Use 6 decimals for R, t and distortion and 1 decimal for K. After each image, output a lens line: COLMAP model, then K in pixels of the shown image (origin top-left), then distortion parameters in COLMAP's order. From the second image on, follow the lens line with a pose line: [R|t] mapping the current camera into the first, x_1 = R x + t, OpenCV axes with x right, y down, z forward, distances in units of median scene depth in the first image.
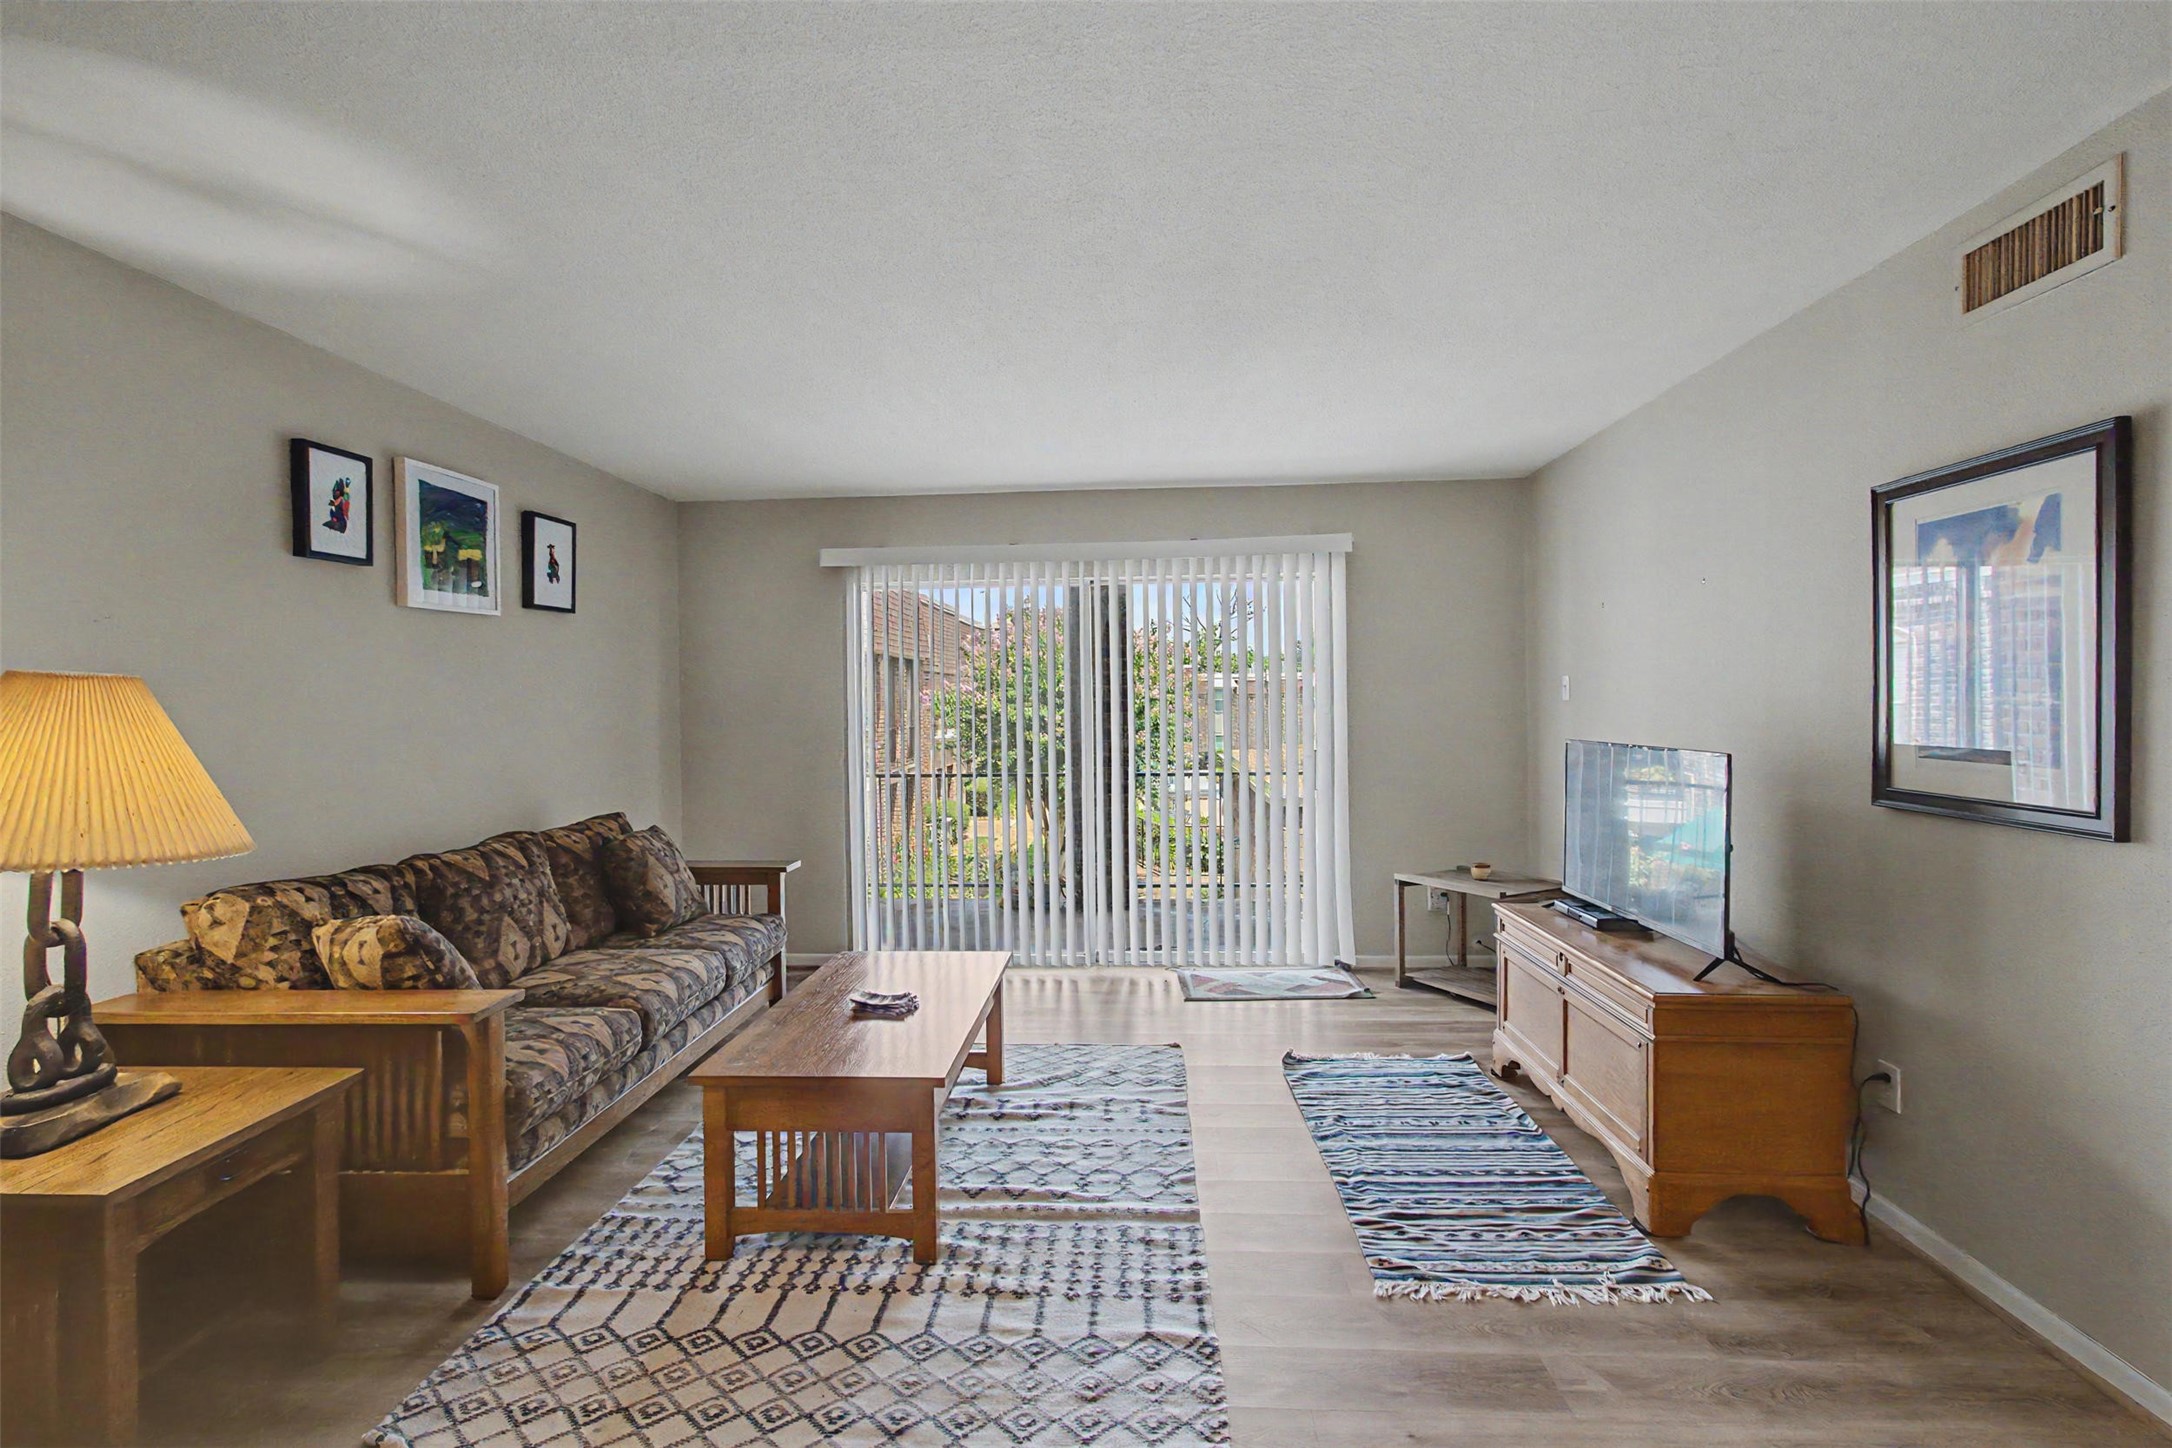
lens RADIAL K [[1017.0, 0, 1069.1], [0, 1017.0, 706.8], [0, 0, 1]] dist [-0.003488, 0.010446]
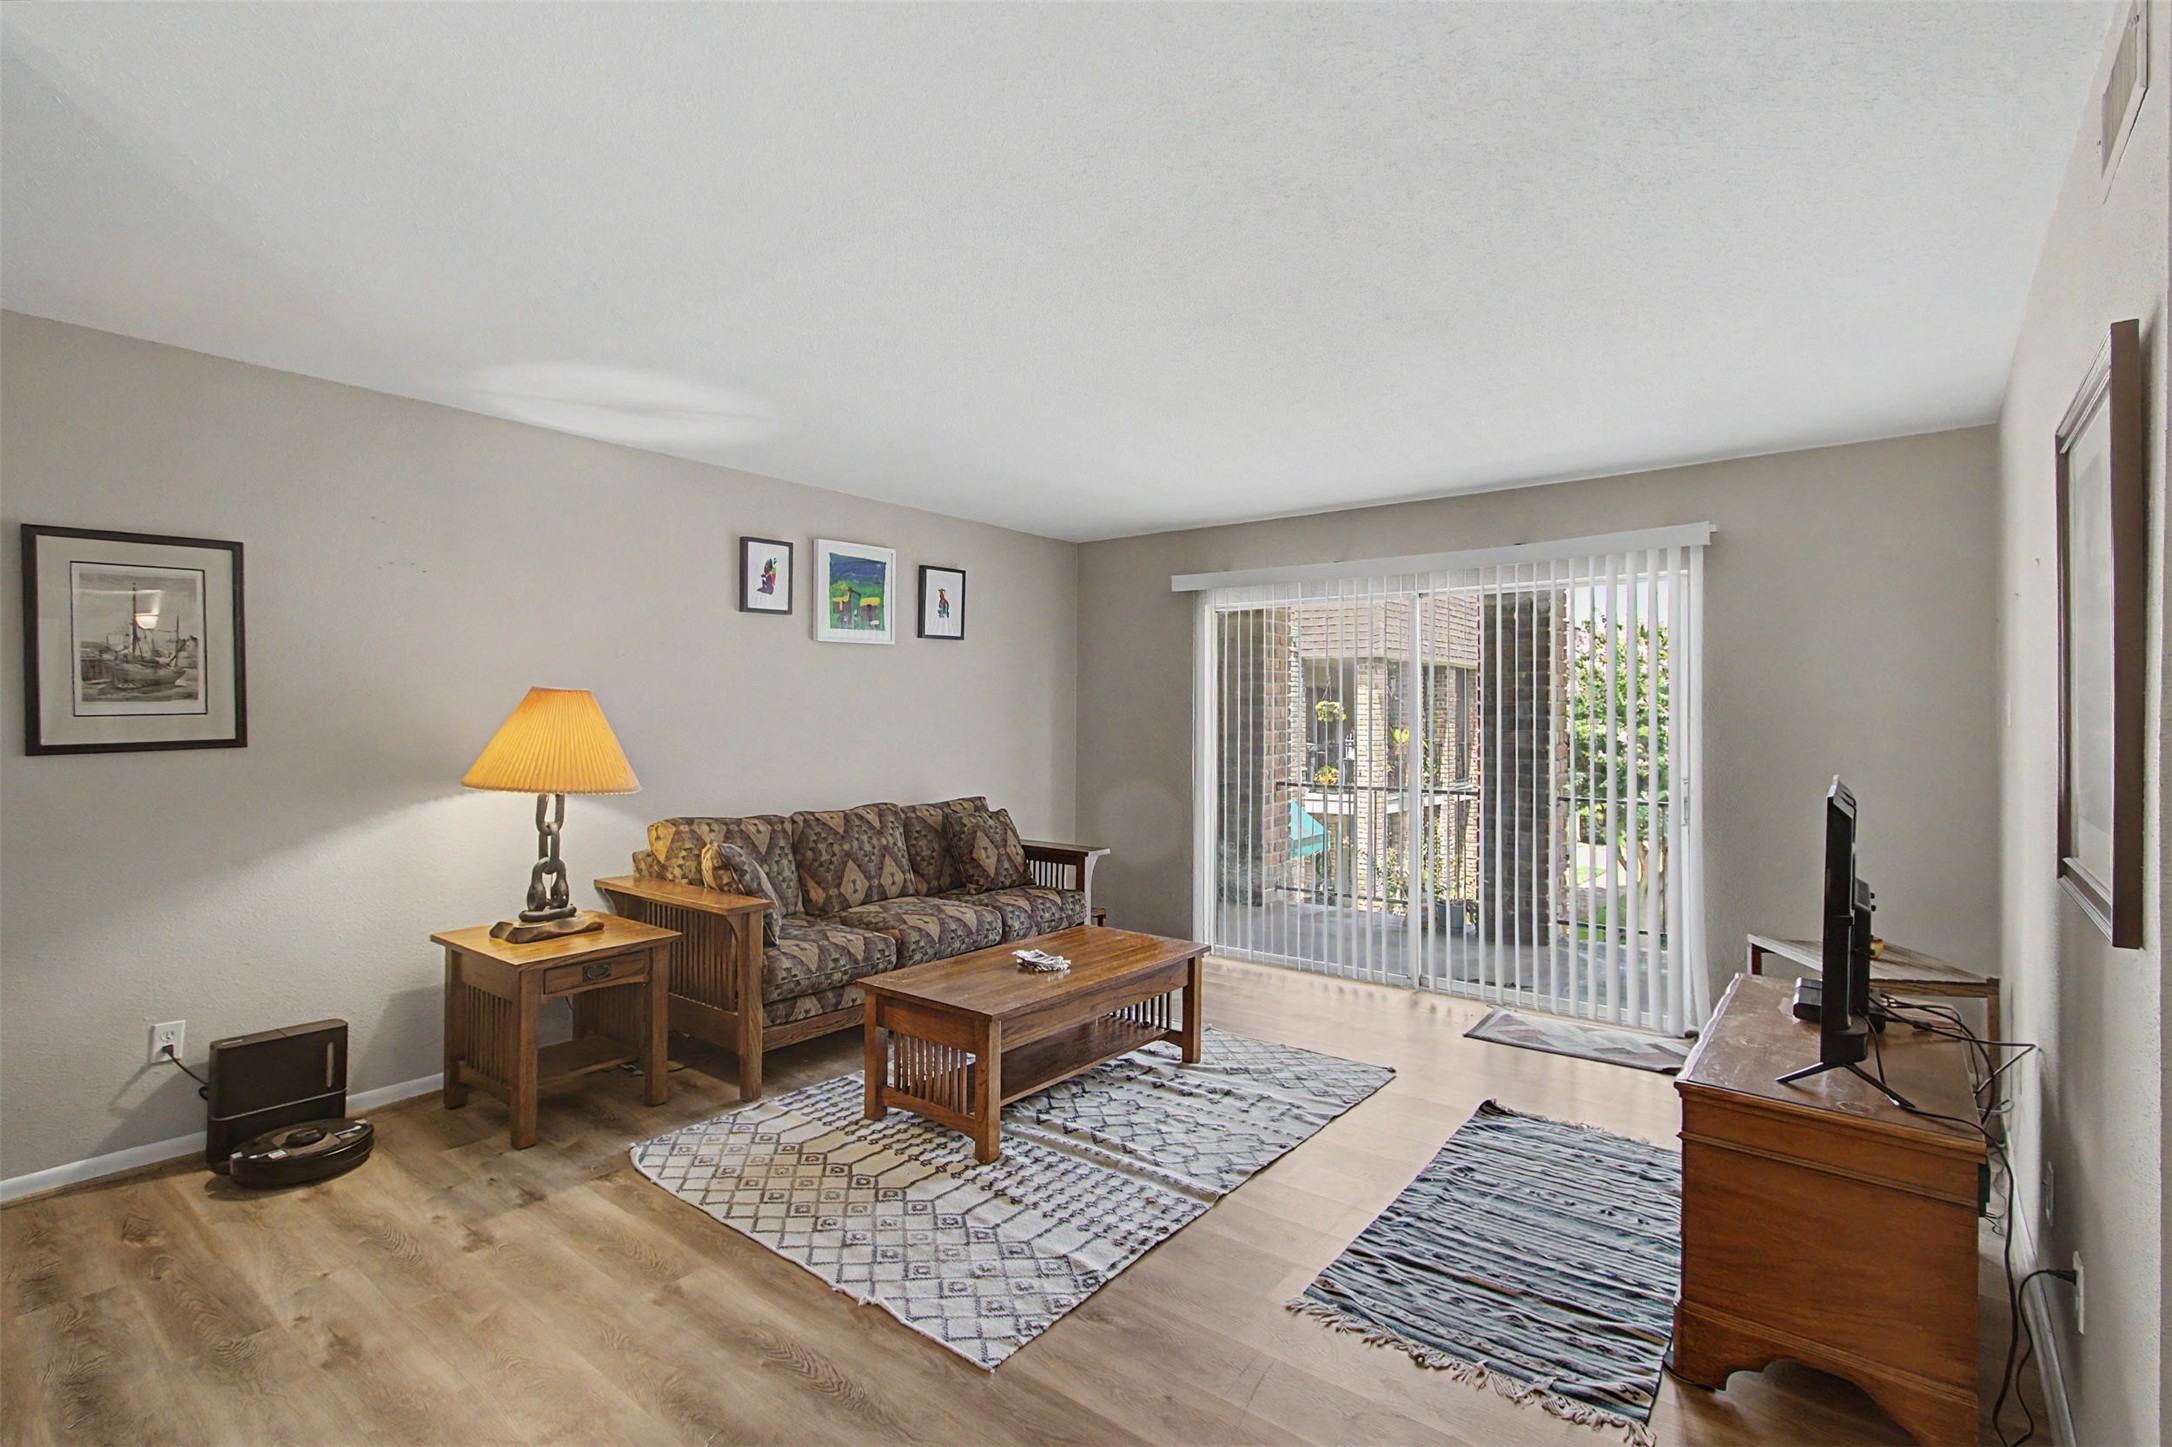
lens RADIAL K [[1017.0, 0, 1069.1], [0, 1017.0, 706.3], [0, 0, 1]] dist [-0.003488, 0.010446]
pose [[0.814962, 0.012714, -0.579376, 0.551441], [-0.019981, 0.999781, -0.006166, -0.004606], [0.579170, 0.016601, 0.815037, 0.031048]]
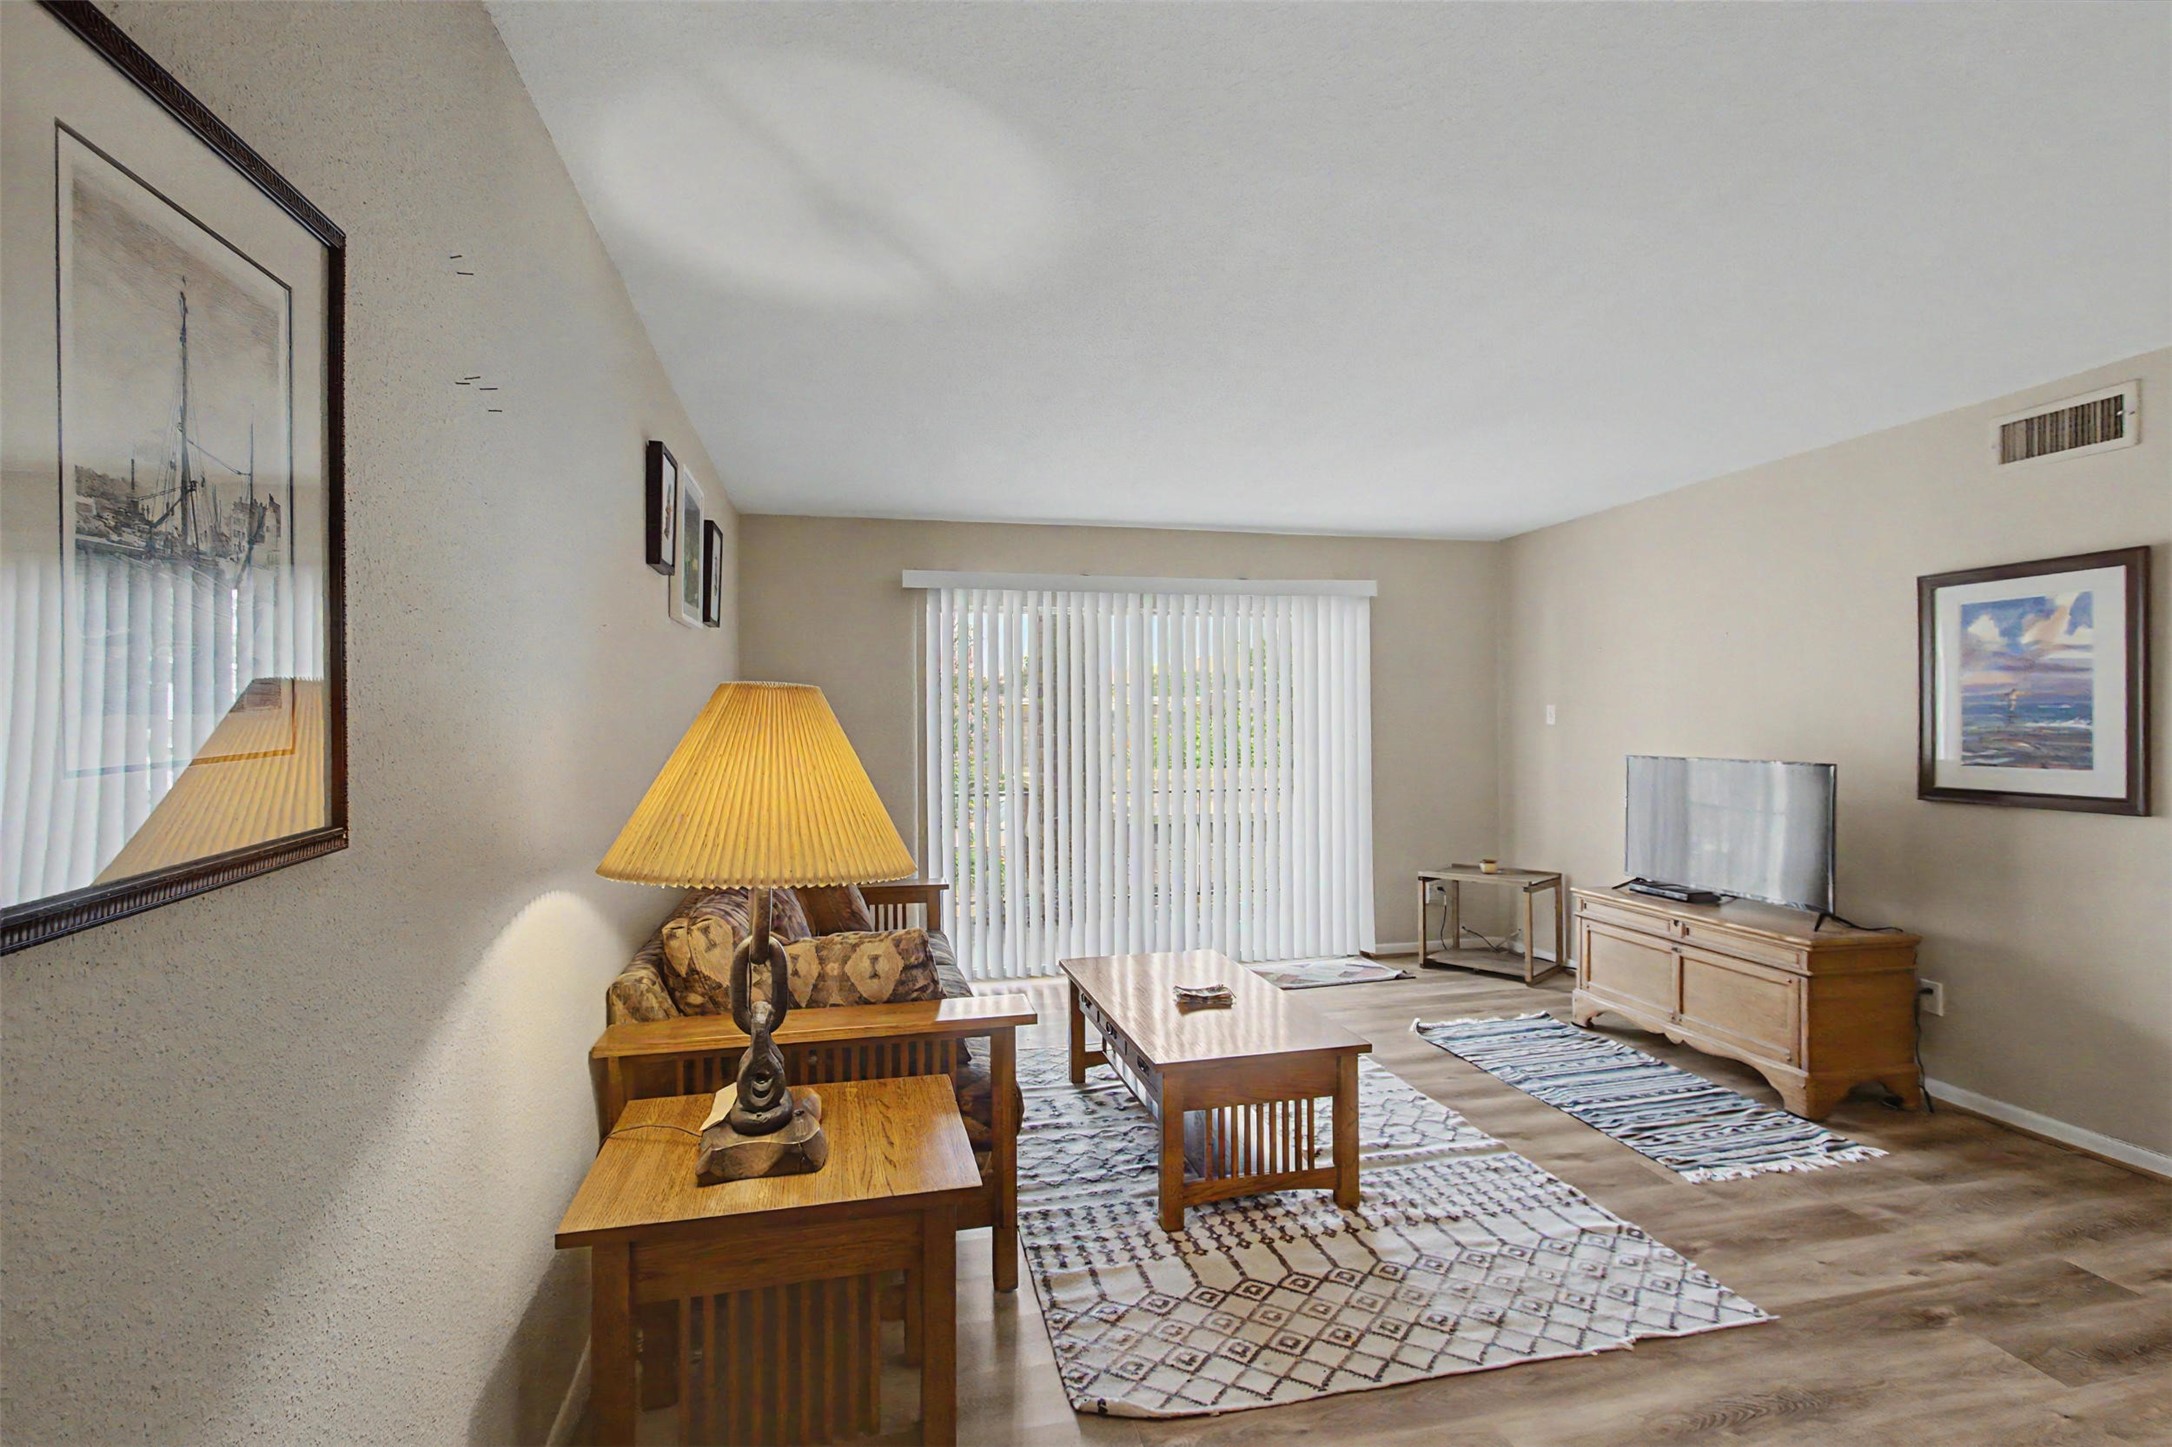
lens RADIAL K [[1010.5, 0, 1059.7], [0, 1010.5, 721.5], [0, 0, 1]] dist [0.002185, 0.001069]
pose [[0.958406, 0.008084, 0.285293, -0.659602], [-0.005449, 0.999935, -0.010031, 0.006943], [-0.285356, 0.008059, 0.958388, -0.008580]]
